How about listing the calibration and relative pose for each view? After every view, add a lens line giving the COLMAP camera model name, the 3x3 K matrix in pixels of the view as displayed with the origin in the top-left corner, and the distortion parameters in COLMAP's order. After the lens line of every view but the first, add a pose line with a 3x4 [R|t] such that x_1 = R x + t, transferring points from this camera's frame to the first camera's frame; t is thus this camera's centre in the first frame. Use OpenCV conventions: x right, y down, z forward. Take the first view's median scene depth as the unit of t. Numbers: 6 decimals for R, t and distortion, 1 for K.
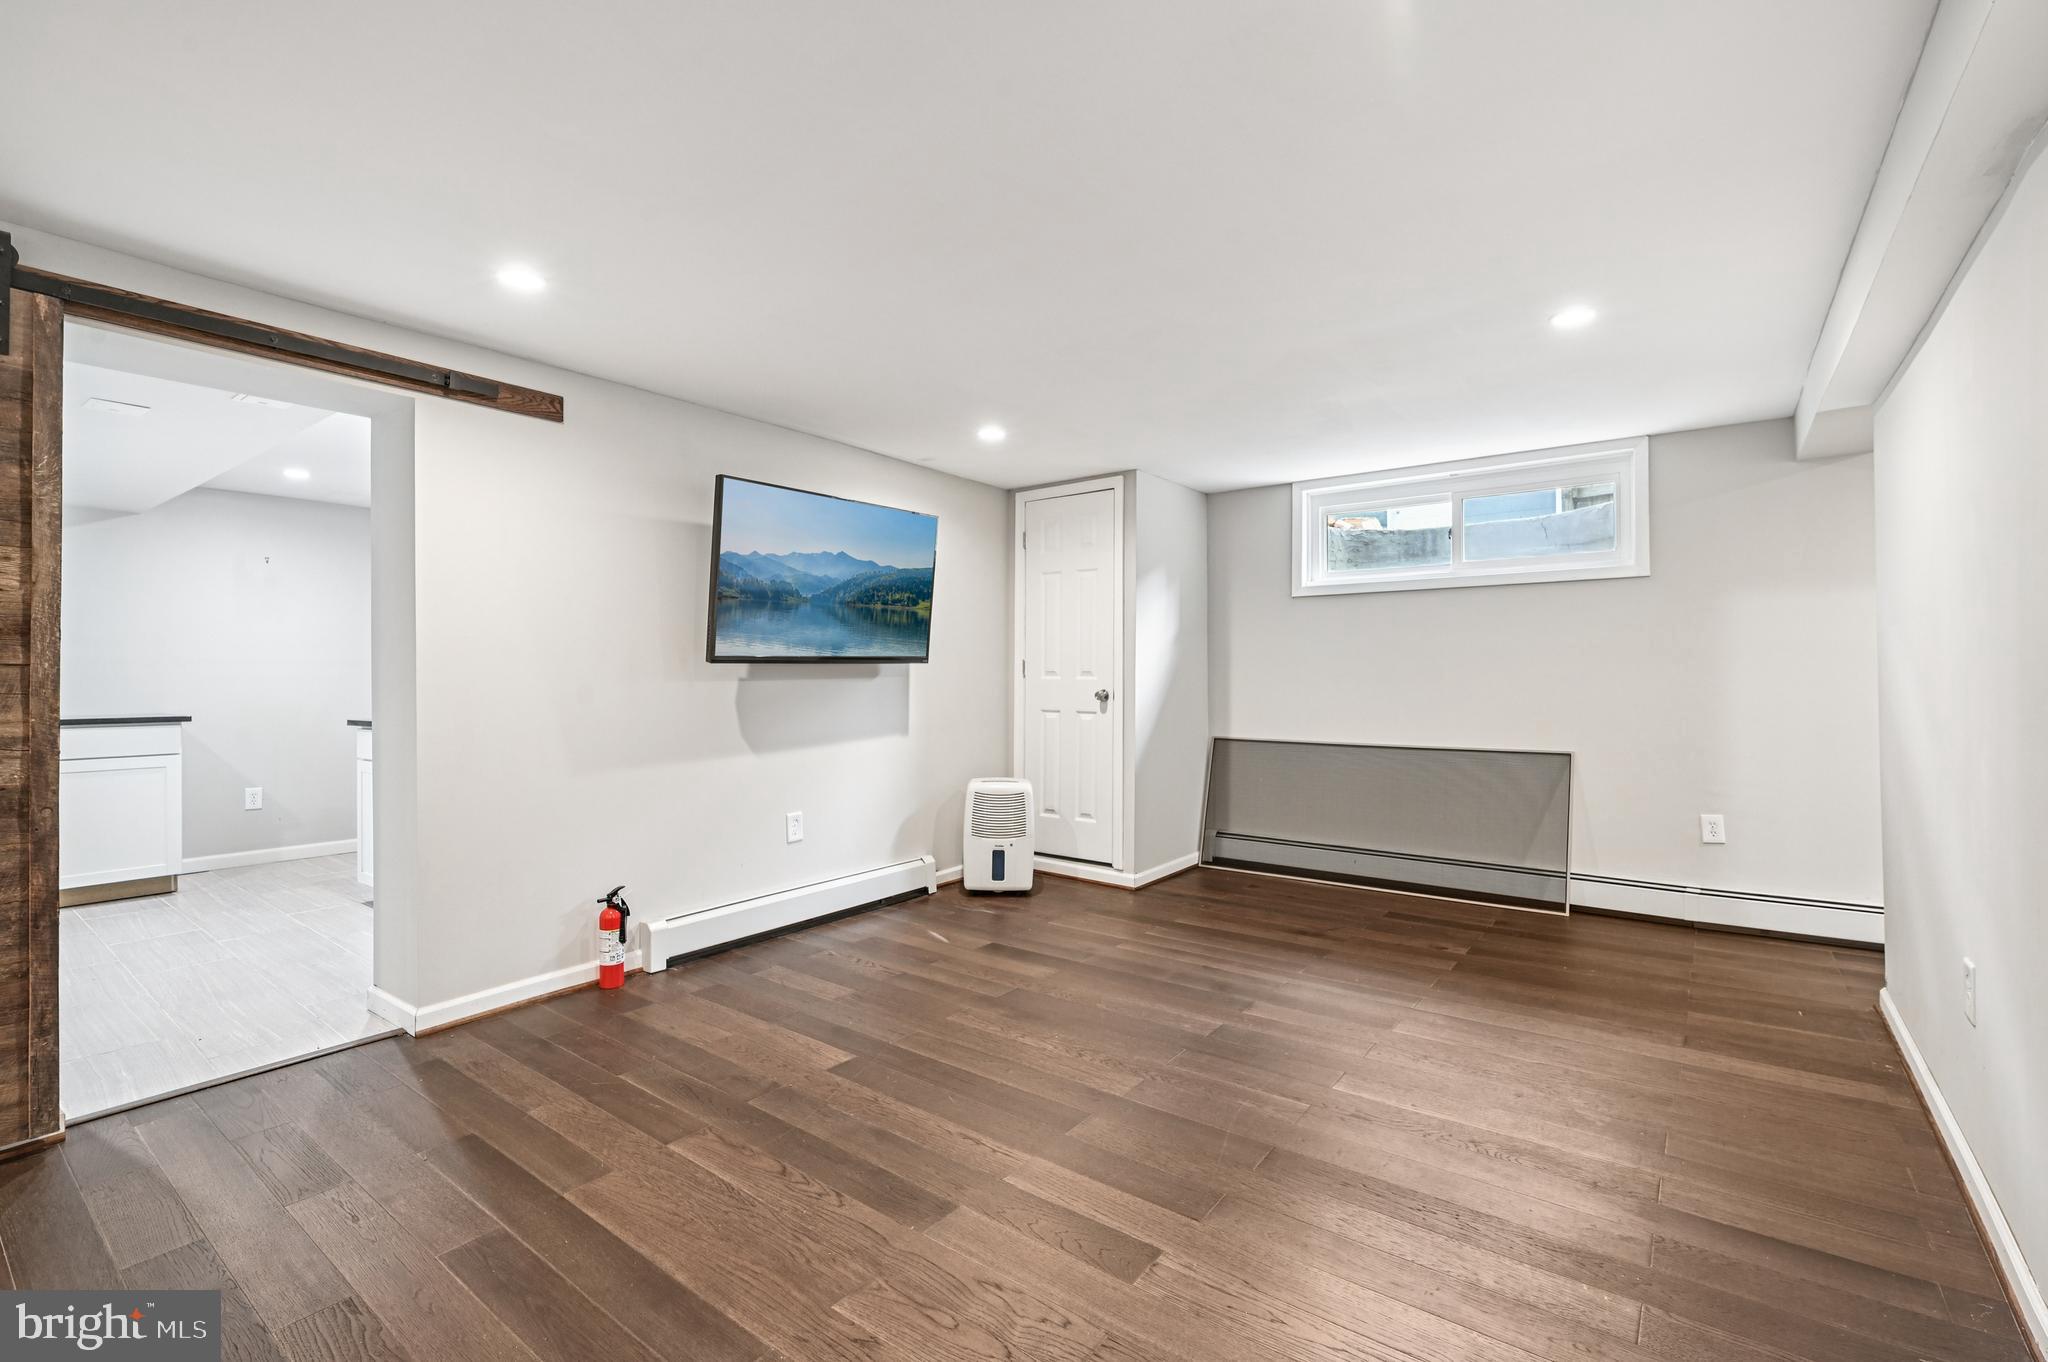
lens RADIAL K [[904.2, 0, 1034.6], [0, 904.2, 675.1], [0, 0, 1]] dist [-0.000890, 0.000439]
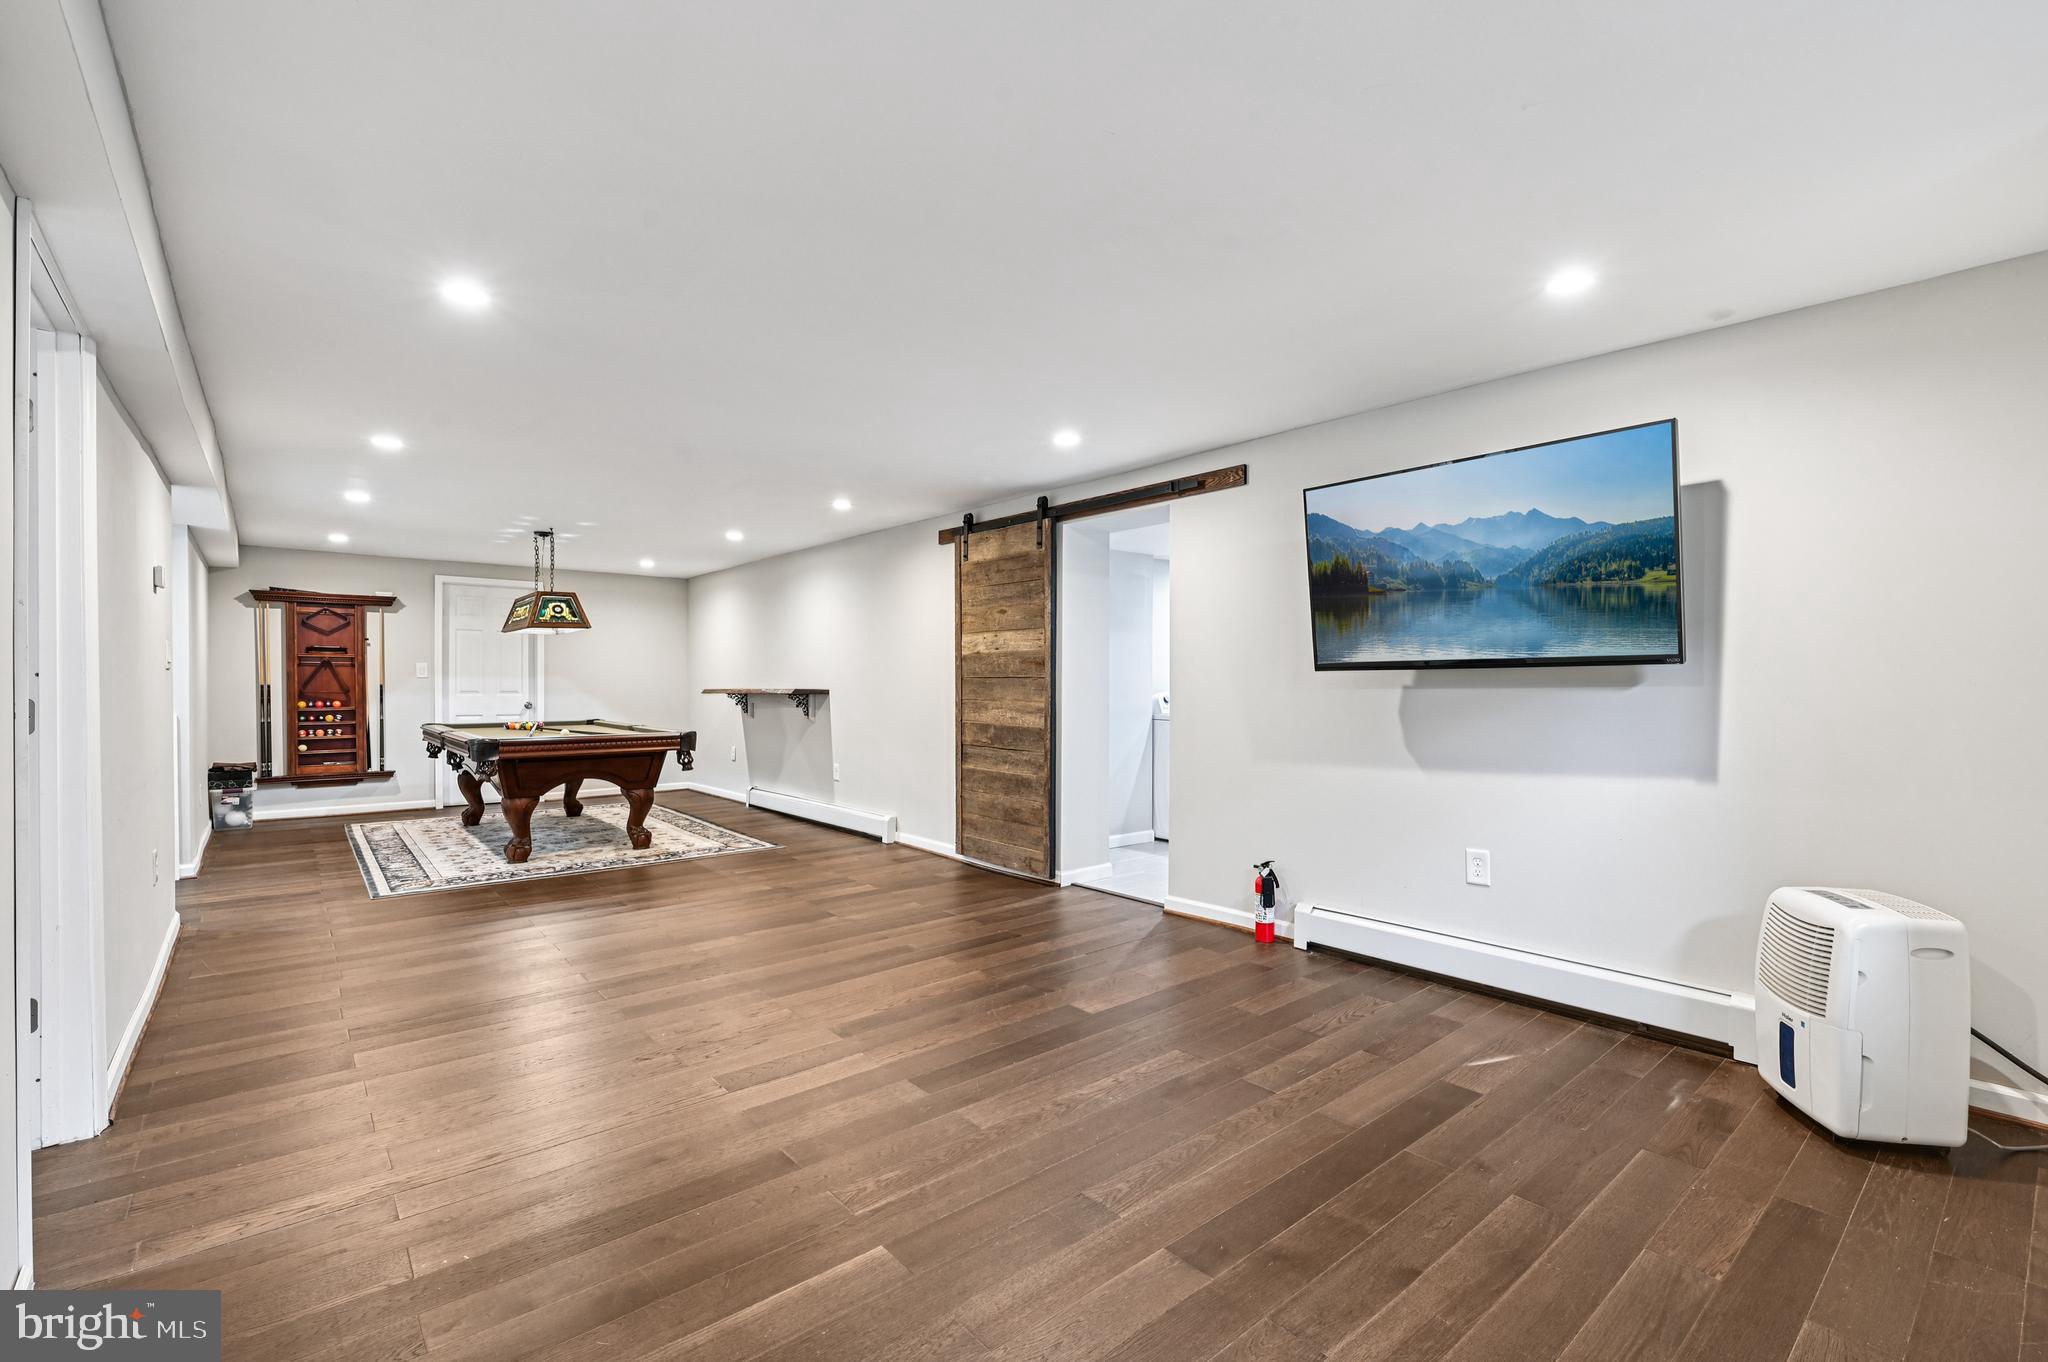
lens RADIAL K [[904.2, 0, 1037.5], [0, 904.2, 681.4], [0, 0, 1]] dist [-0.000890, 0.000439]
pose [[-0.216542, 0.005570, -0.976257, 0.638129], [0.000449, 0.999984, 0.005605, -0.006342], [0.976273, 0.000775, -0.216541, 0.800745]]
